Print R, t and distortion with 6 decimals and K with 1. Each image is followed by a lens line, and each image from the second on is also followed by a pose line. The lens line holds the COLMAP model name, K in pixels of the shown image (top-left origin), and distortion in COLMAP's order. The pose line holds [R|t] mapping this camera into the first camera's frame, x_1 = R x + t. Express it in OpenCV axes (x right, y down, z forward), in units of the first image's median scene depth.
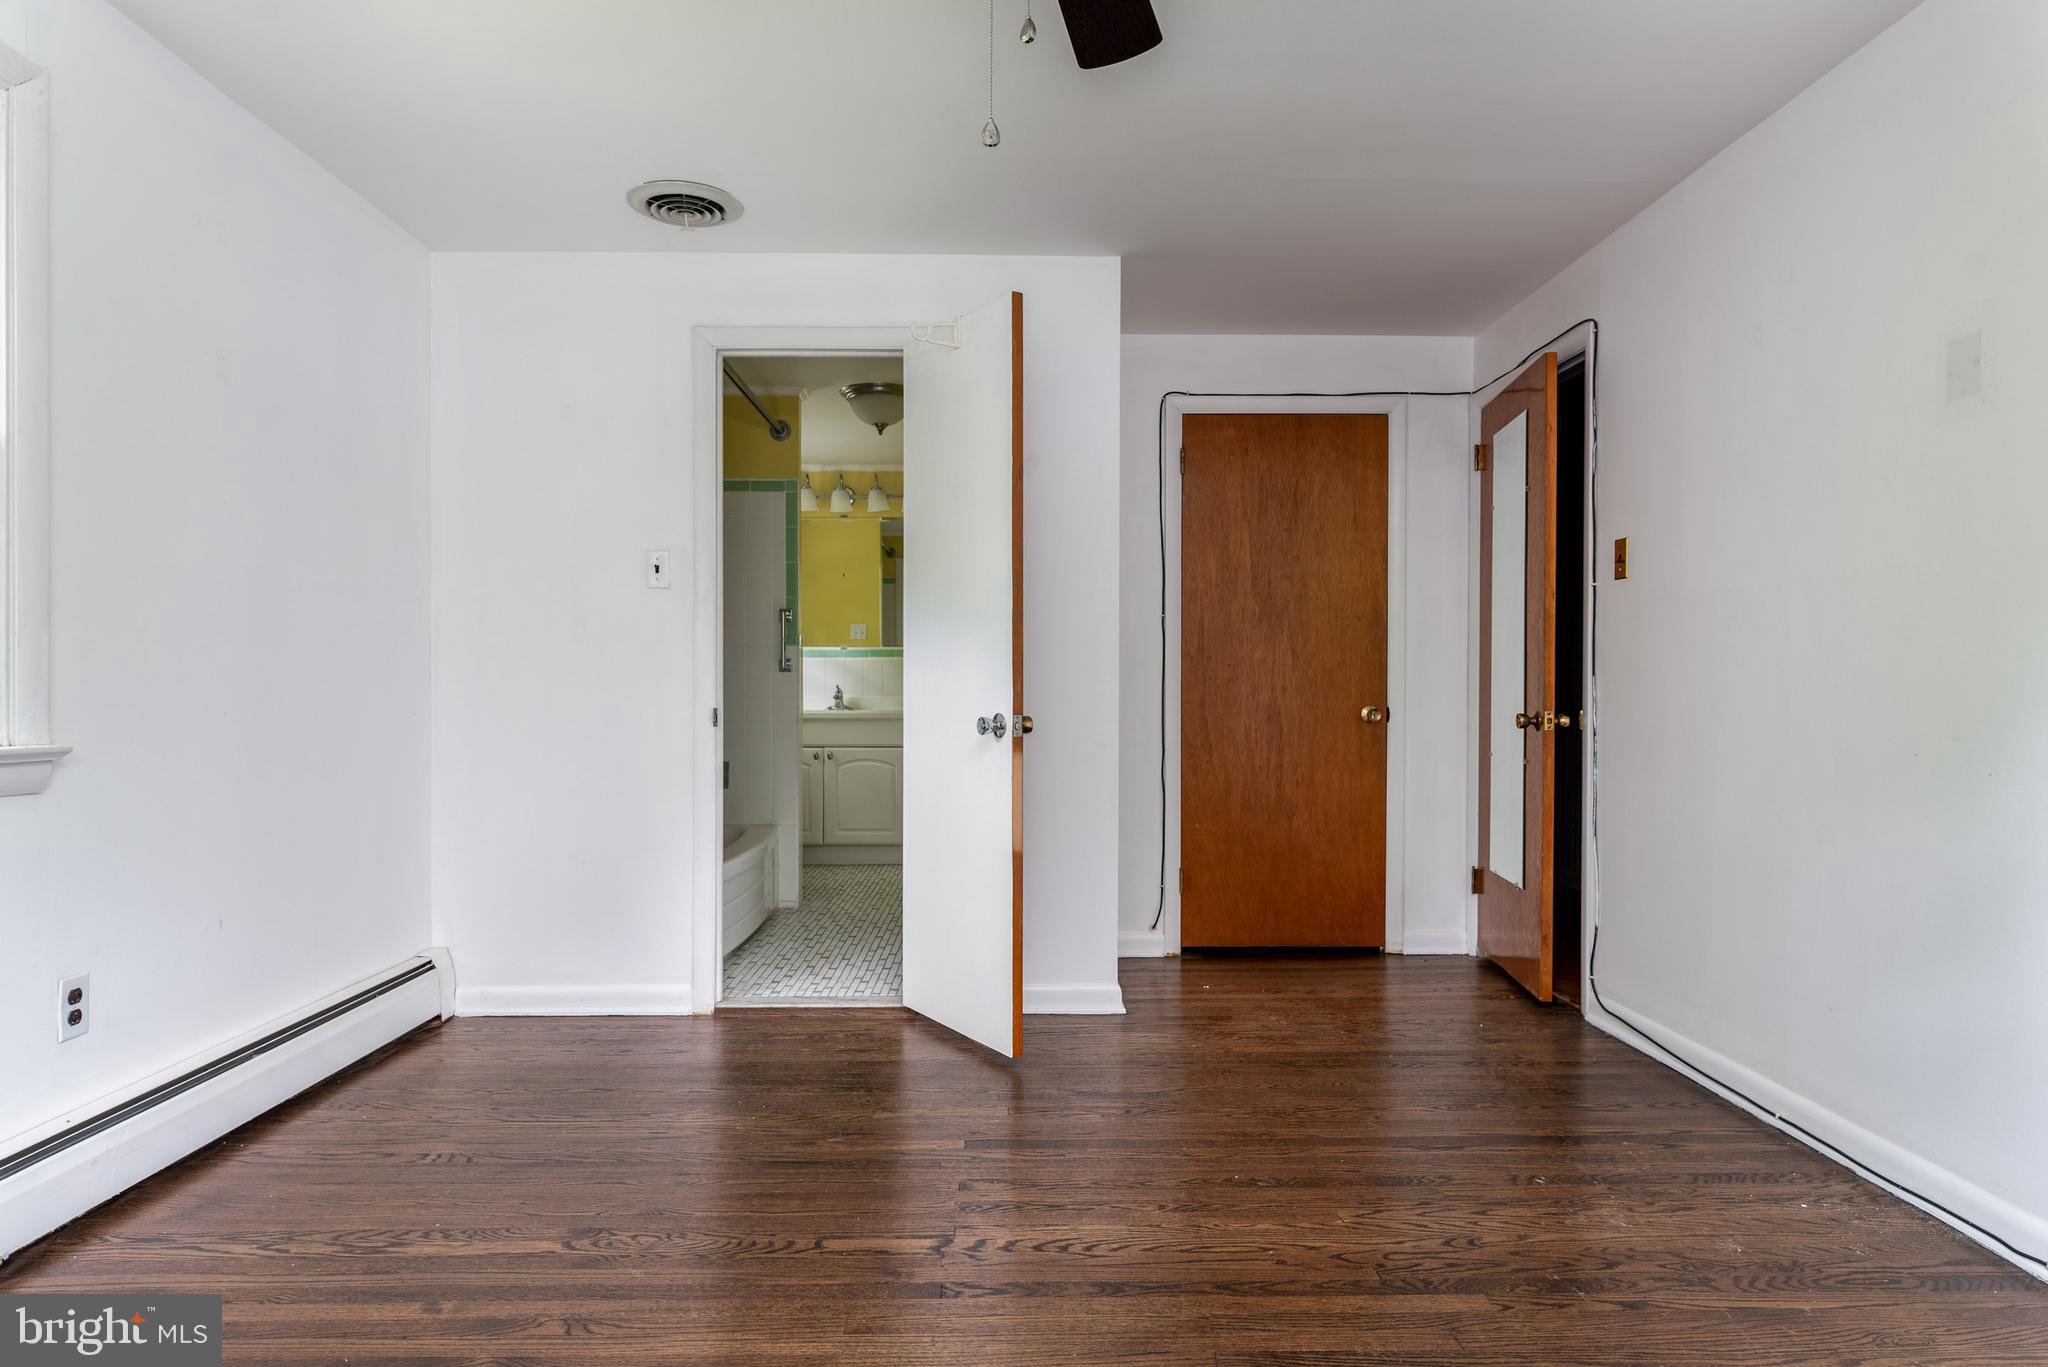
lens RADIAL K [[1191.0, 0, 1024.0], [0, 1191.0, 683.5], [0, 0, 1]] dist [0.000779, 0.000016]
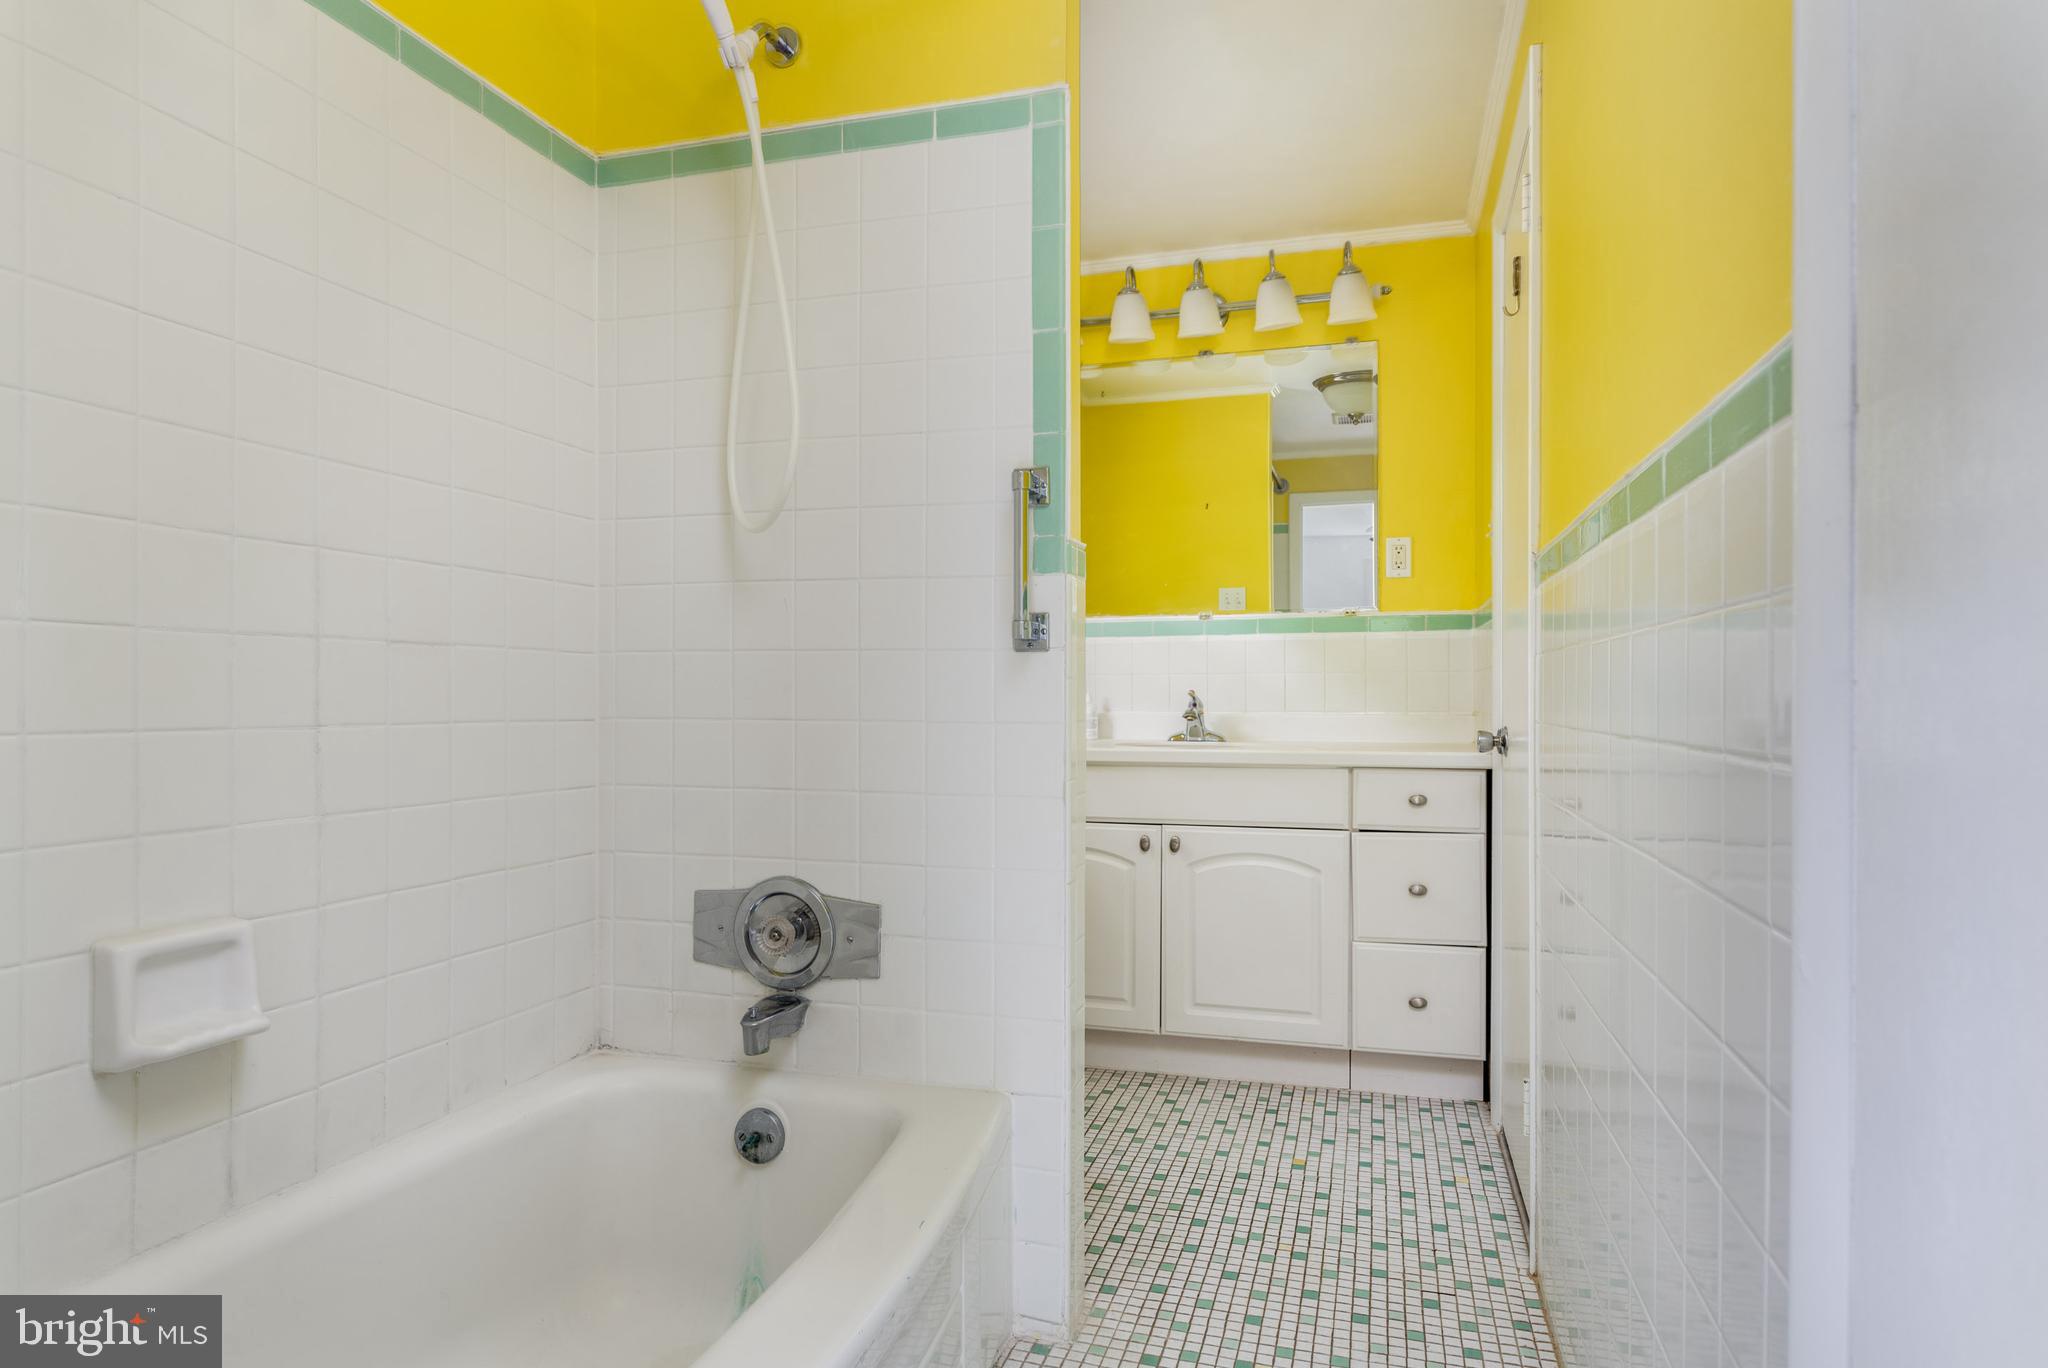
lens RADIAL K [[1191.0, 0, 1024.0], [0, 1191.0, 684.0], [0, 0, 1]] dist [0.000779, 0.000016]
pose [[0.952774, -0.005366, -0.303632, -0.078191], [0.001953, 0.999931, -0.011543, 0.004372], [0.303673, 0.010405, 0.952719, 0.543848]]
